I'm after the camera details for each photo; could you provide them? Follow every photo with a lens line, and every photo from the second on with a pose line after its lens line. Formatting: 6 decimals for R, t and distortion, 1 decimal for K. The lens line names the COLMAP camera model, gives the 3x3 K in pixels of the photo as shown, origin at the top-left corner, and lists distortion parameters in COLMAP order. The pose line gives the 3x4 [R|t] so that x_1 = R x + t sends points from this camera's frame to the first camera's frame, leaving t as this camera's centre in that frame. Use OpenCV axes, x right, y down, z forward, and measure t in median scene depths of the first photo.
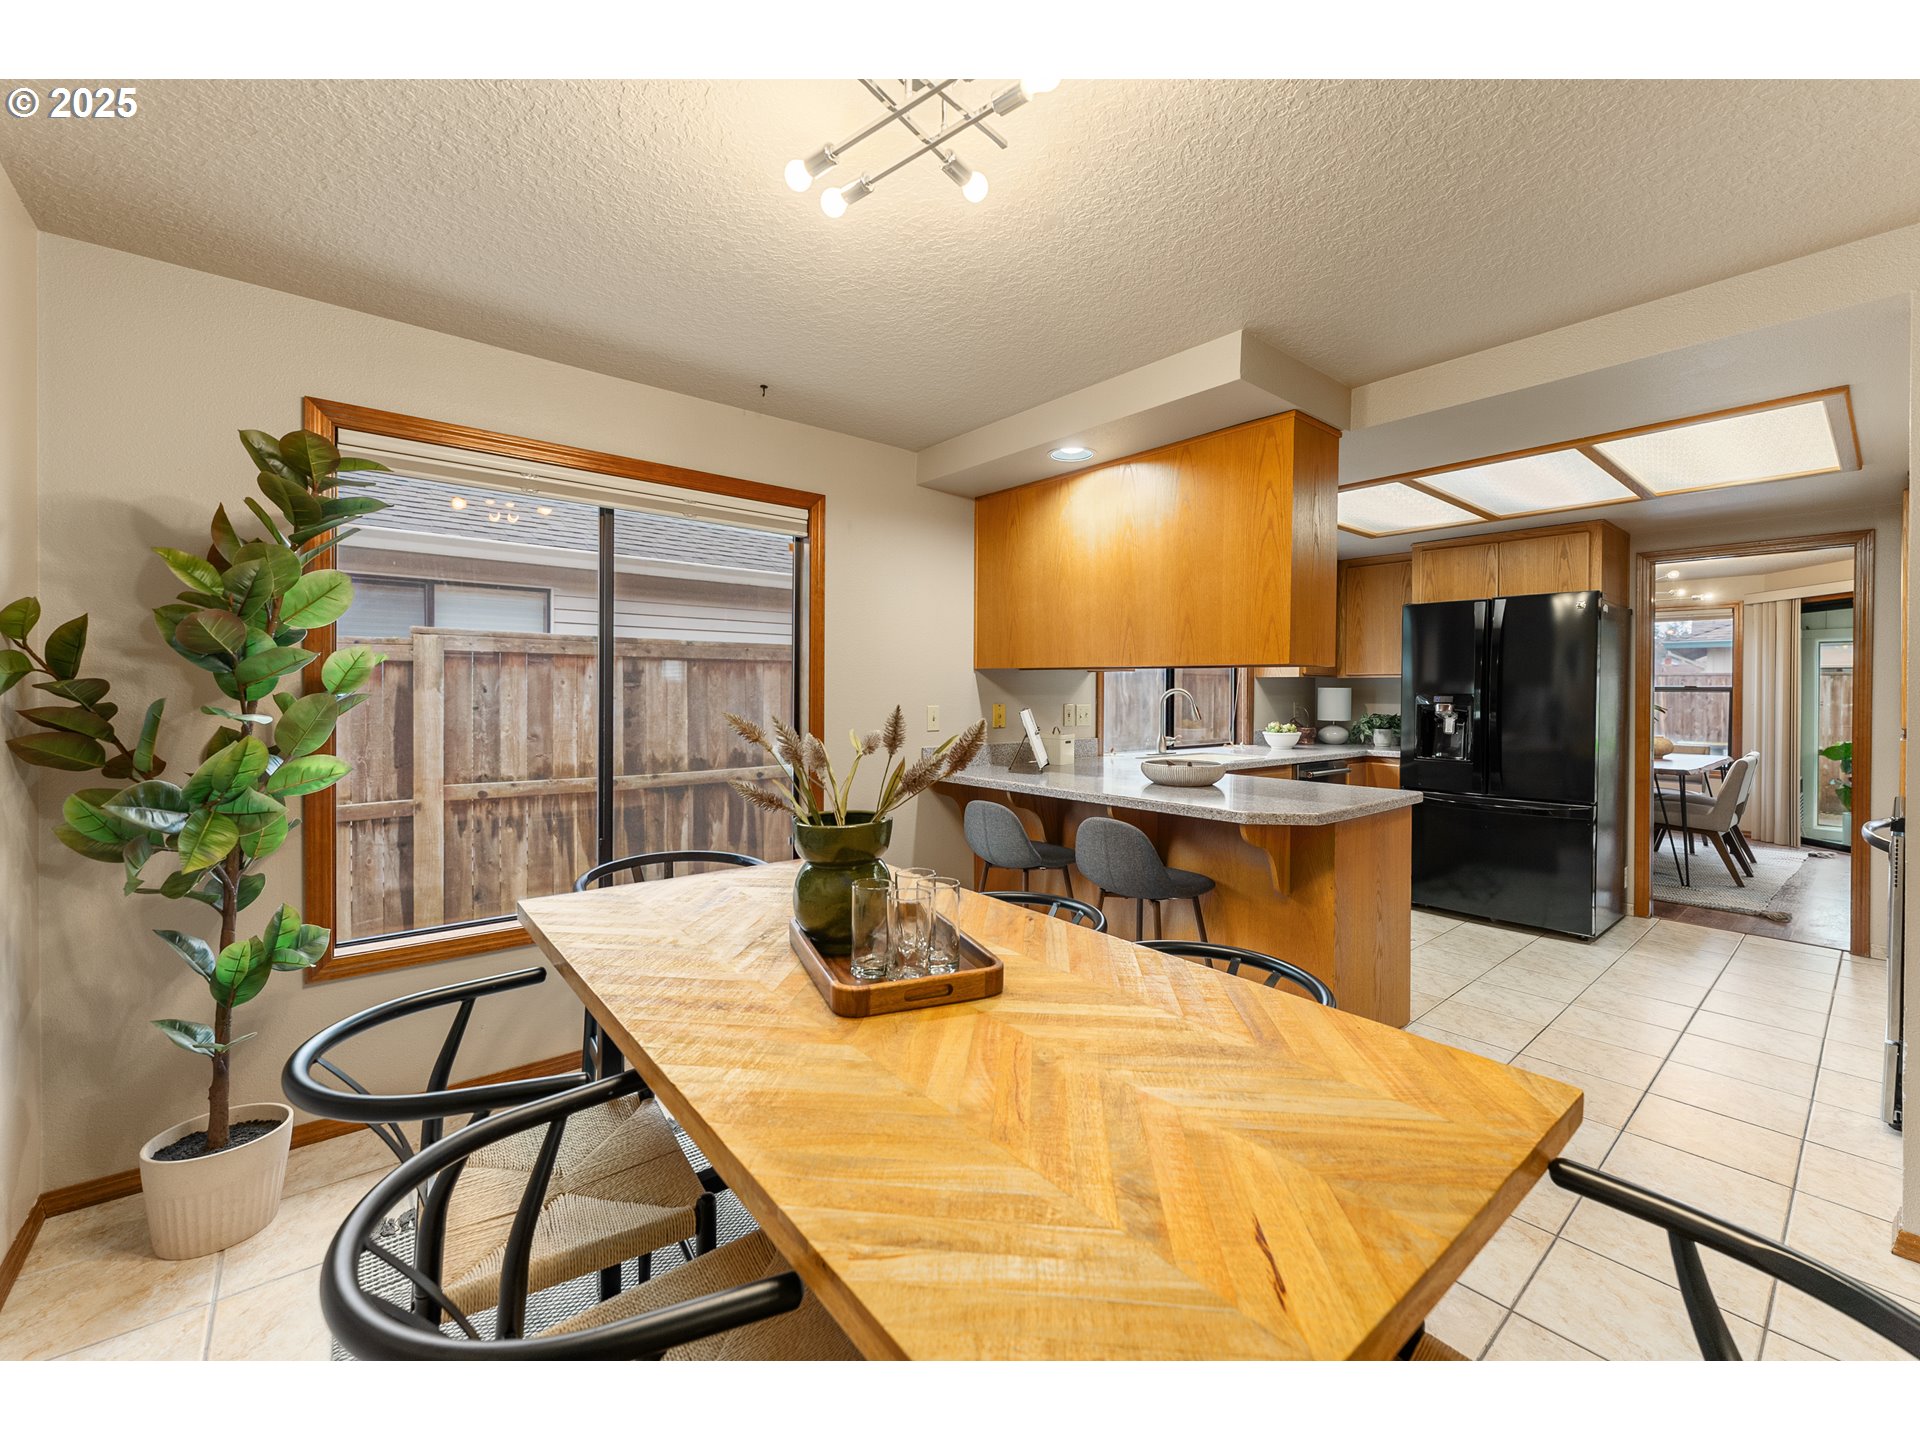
lens RADIAL K [[784.4, 0, 963.3], [0, 784.4, 706.7], [0, 0, 1]] dist [0.000618, 0.000161]
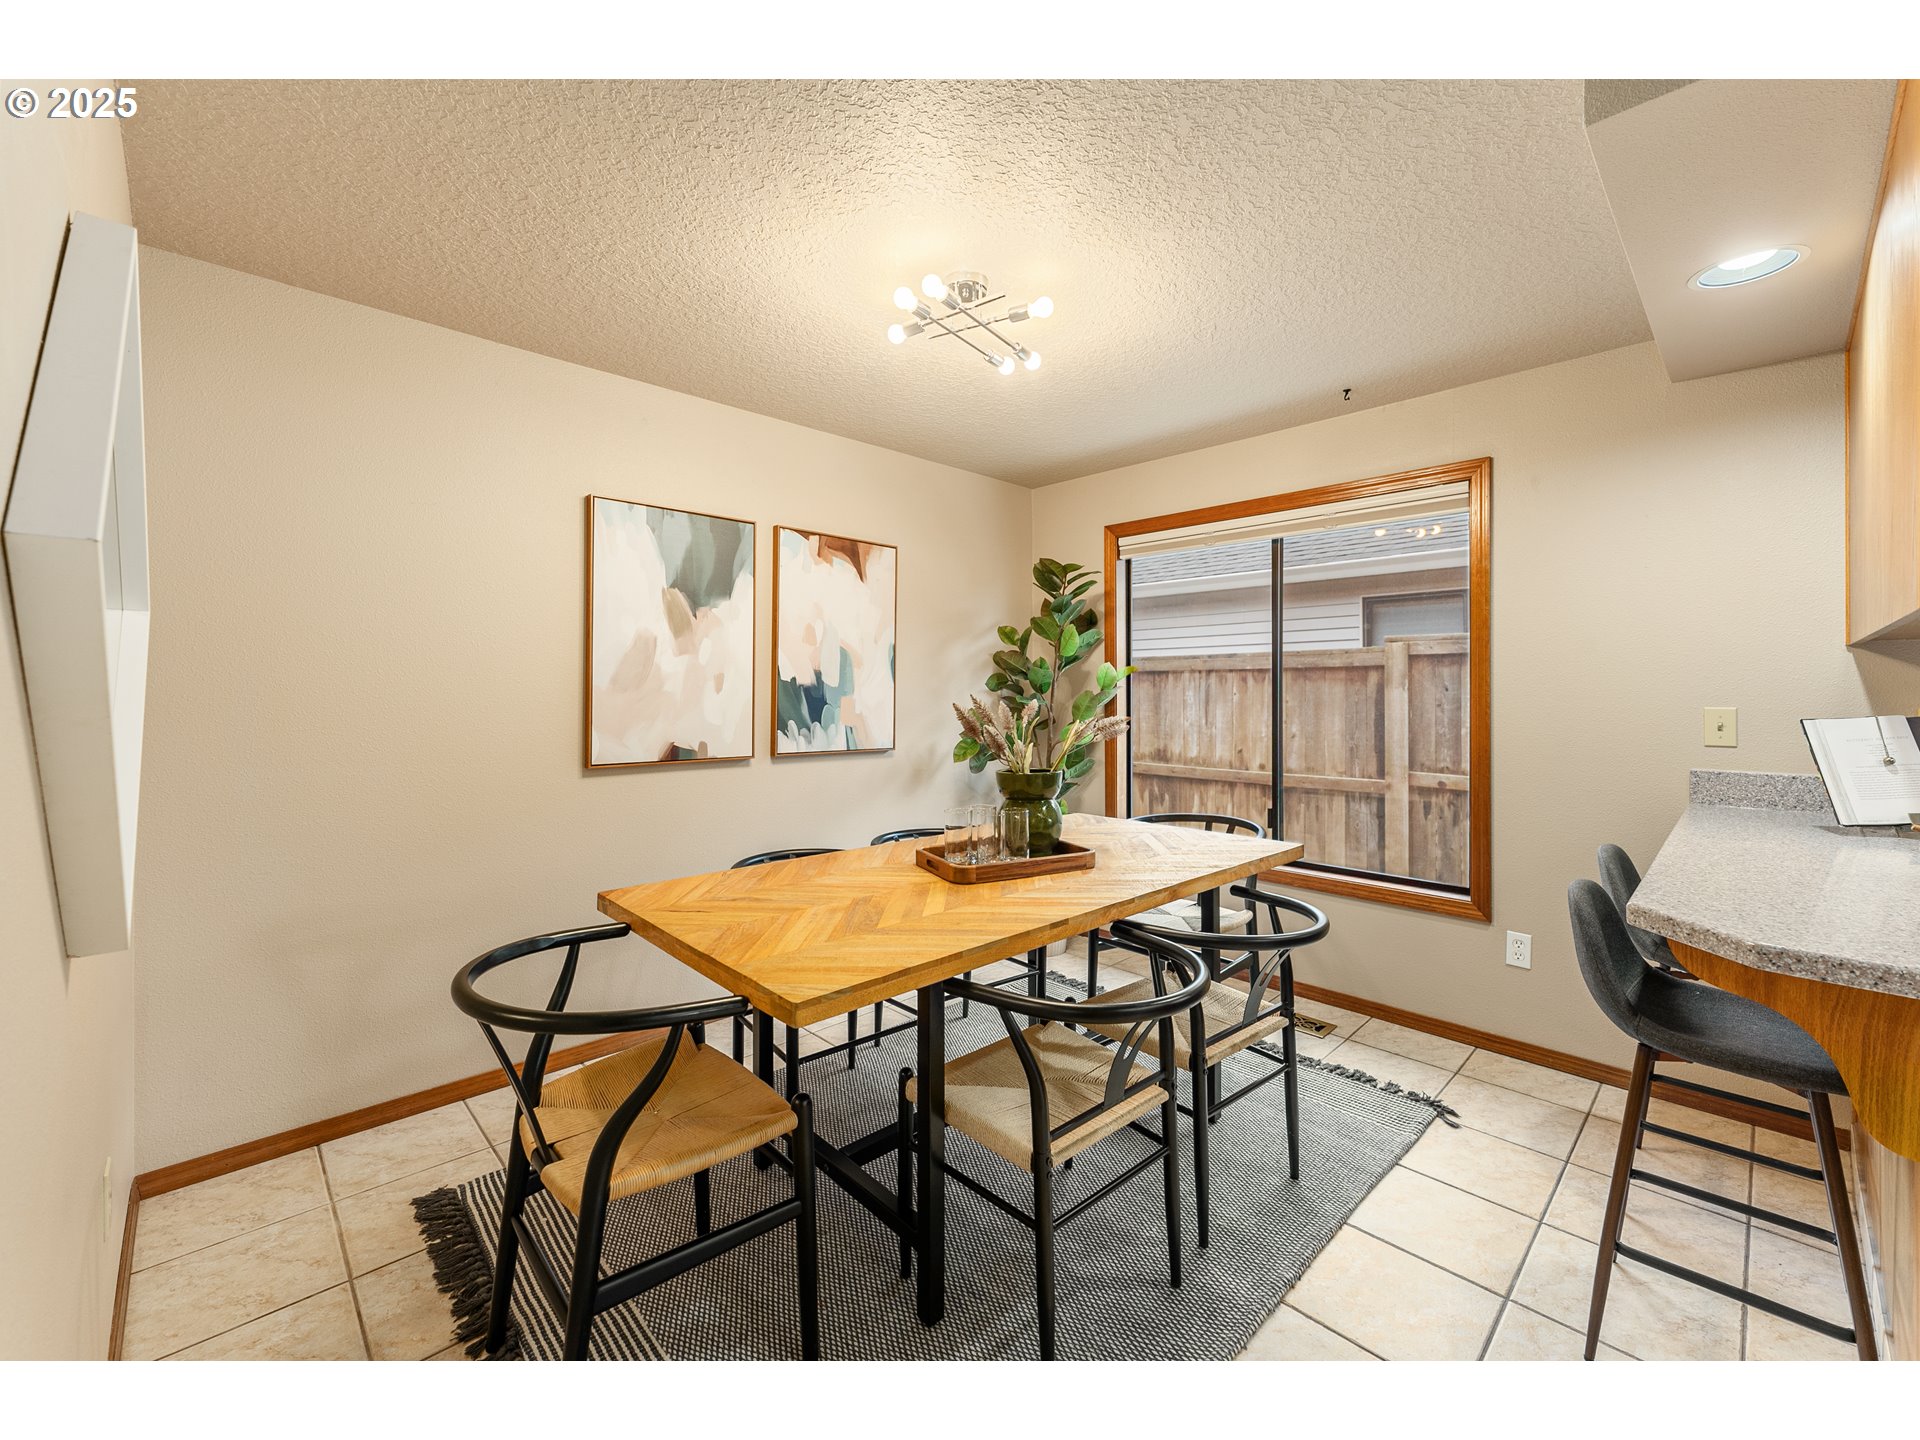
lens RADIAL K [[784.4, 0, 964.6], [0, 784.4, 710.6], [0, 0, 1]] dist [0.000618, 0.000161]
pose [[0.067537, 0.029578, -0.997278, 0.446531], [-0.004511, 0.999559, 0.029340, -0.020467], [0.997707, 0.002517, 0.067640, 0.279372]]
